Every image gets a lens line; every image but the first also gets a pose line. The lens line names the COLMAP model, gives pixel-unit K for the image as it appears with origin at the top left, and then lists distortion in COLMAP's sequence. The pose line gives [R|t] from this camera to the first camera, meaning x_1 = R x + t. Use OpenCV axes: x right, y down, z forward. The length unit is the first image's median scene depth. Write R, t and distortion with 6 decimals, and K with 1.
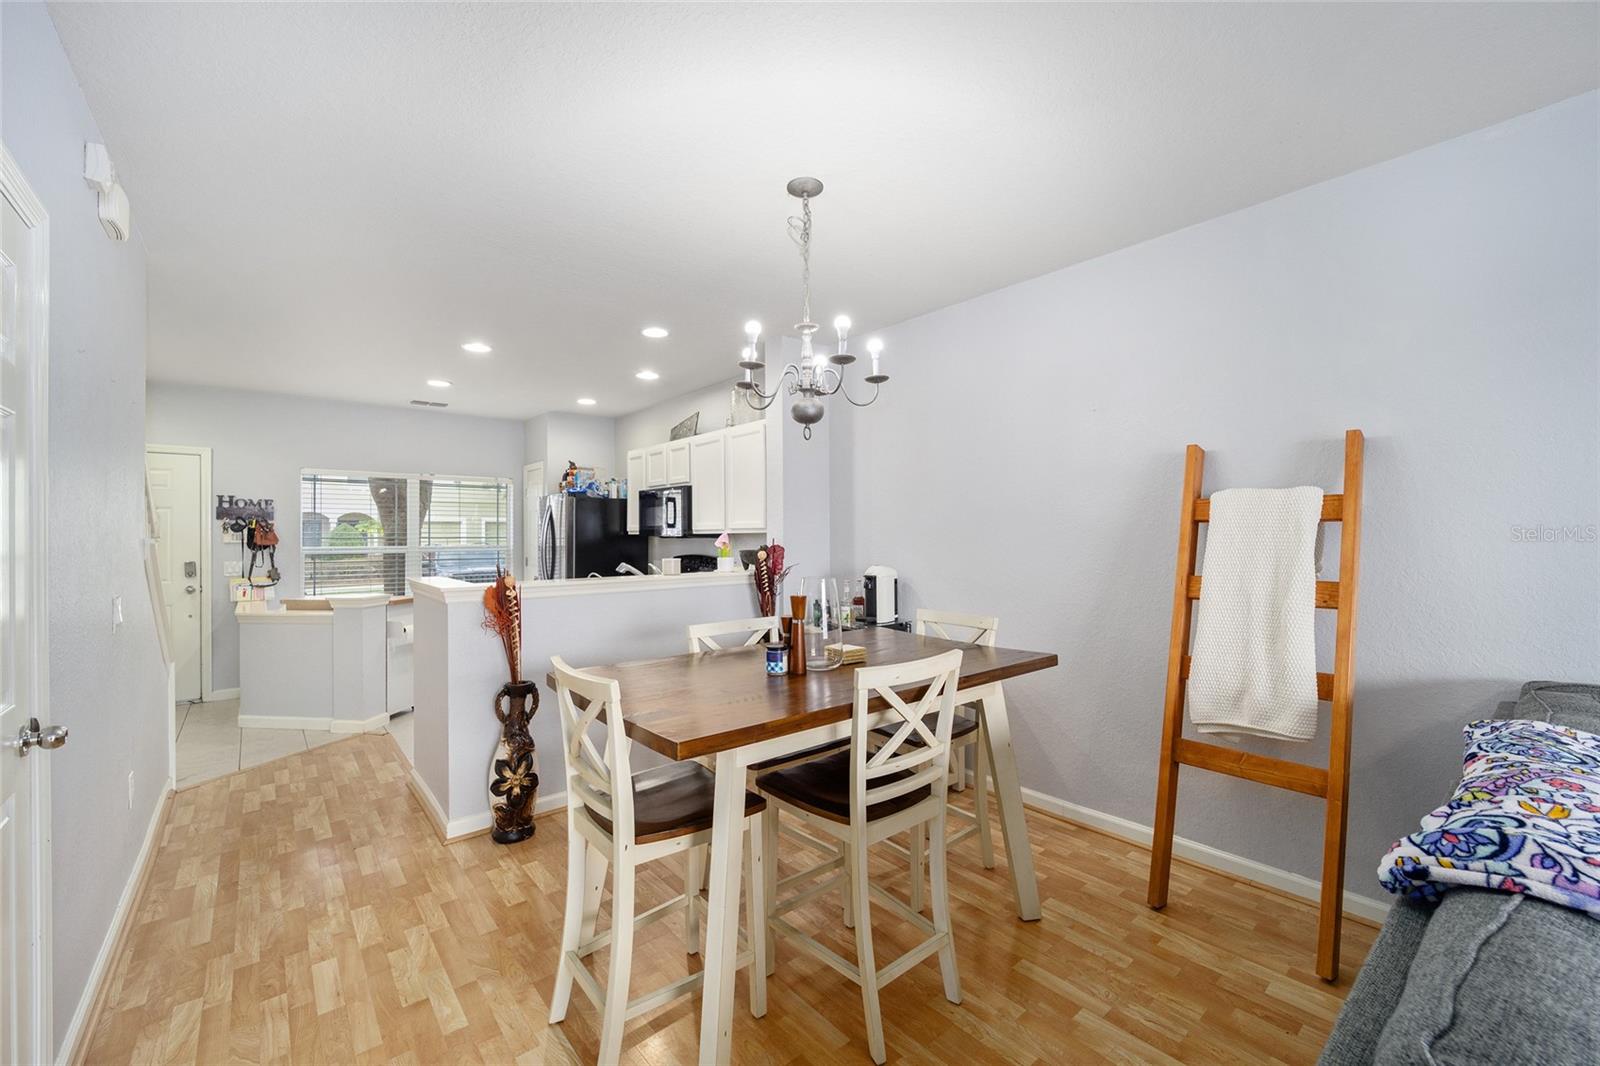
lens RADIAL K [[649.0, 0, 807.6], [0, 649.0, 536.2], [0, 0, 1]] dist [-0.014317, 0.000544]
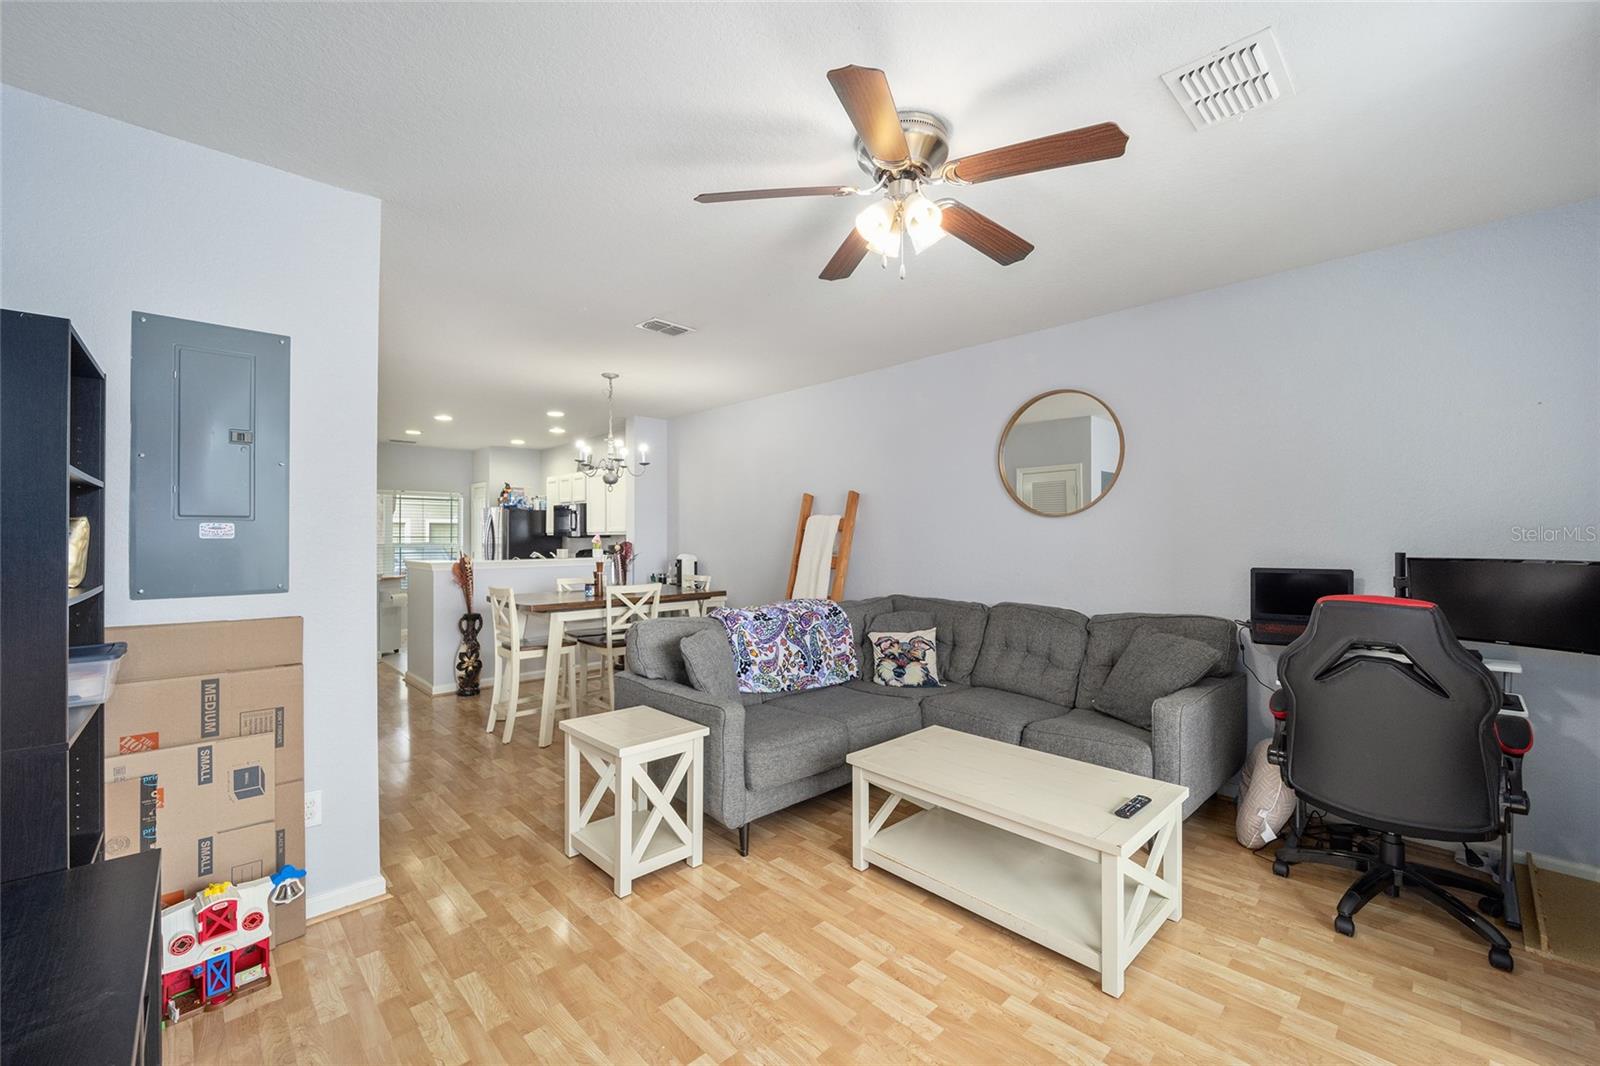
lens RADIAL K [[649.0, 0, 785.2], [0, 649.0, 537.4], [0, 0, 1]] dist [-0.014317, 0.000544]
pose [[0.998985, 0.006972, 0.044492, 0.379426], [-0.006811, 0.999970, -0.003772, 0.007137], [-0.044517, 0.003465, 0.999003, -0.922898]]
